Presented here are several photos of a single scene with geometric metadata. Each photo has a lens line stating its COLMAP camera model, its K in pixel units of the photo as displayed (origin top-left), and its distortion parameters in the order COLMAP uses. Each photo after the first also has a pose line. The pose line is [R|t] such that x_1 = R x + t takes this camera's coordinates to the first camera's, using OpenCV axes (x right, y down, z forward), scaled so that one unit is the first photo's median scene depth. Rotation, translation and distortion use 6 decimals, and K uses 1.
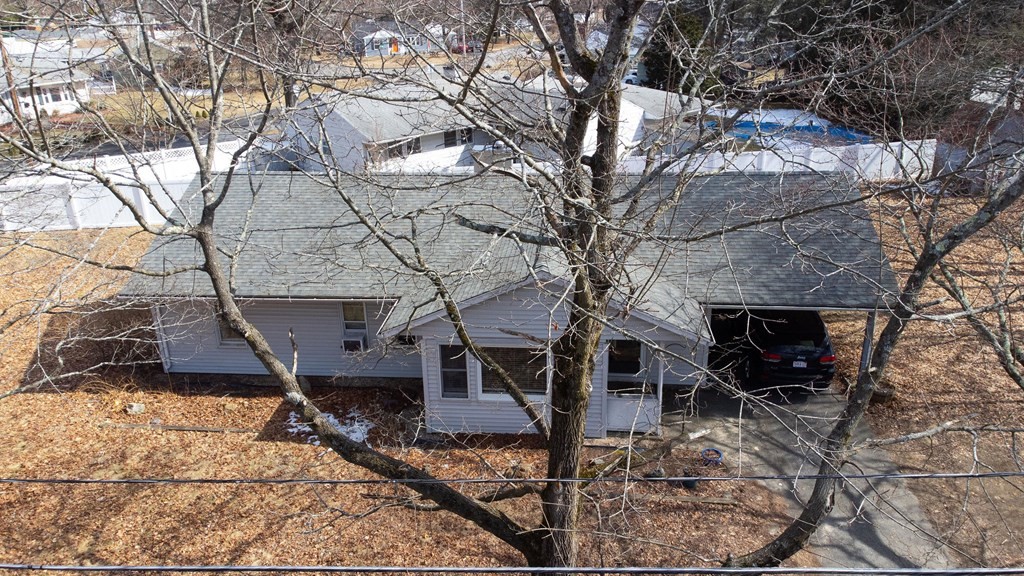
lens RADIAL K [[750.3, 0, 504.6], [0, 750.3, 287.7], [0, 0, 1]] dist [0.056298, -0.005333]
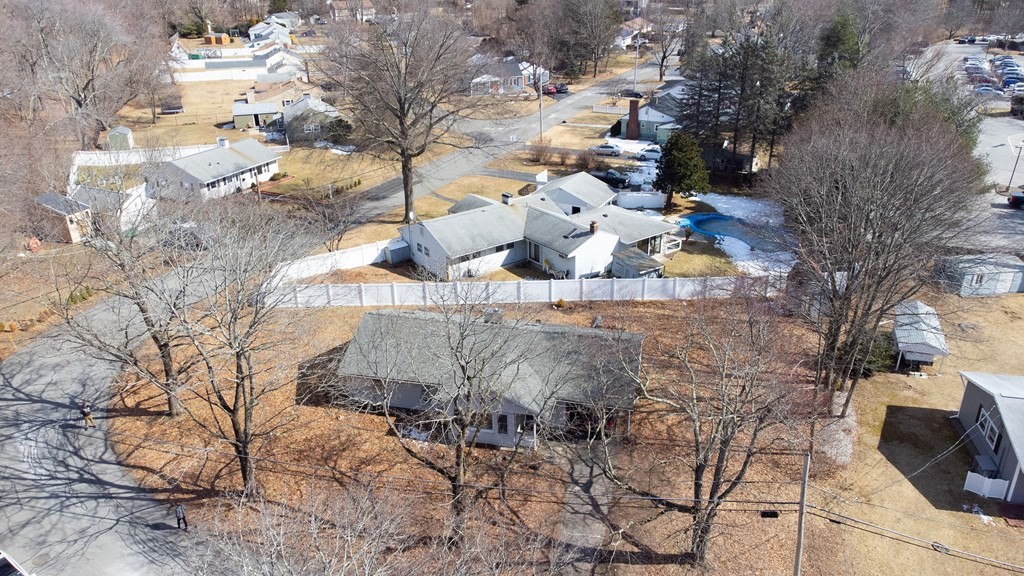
lens RADIAL K [[750.3, 0, 515.4], [0, 750.3, 286.8], [0, 0, 1]] dist [0.056298, -0.005333]
pose [[0.990291, 0.067525, -0.121504, 0.423694], [-0.062078, 0.996913, 0.048074, -0.489516], [0.124375, -0.040065, 0.991426, -1.598140]]
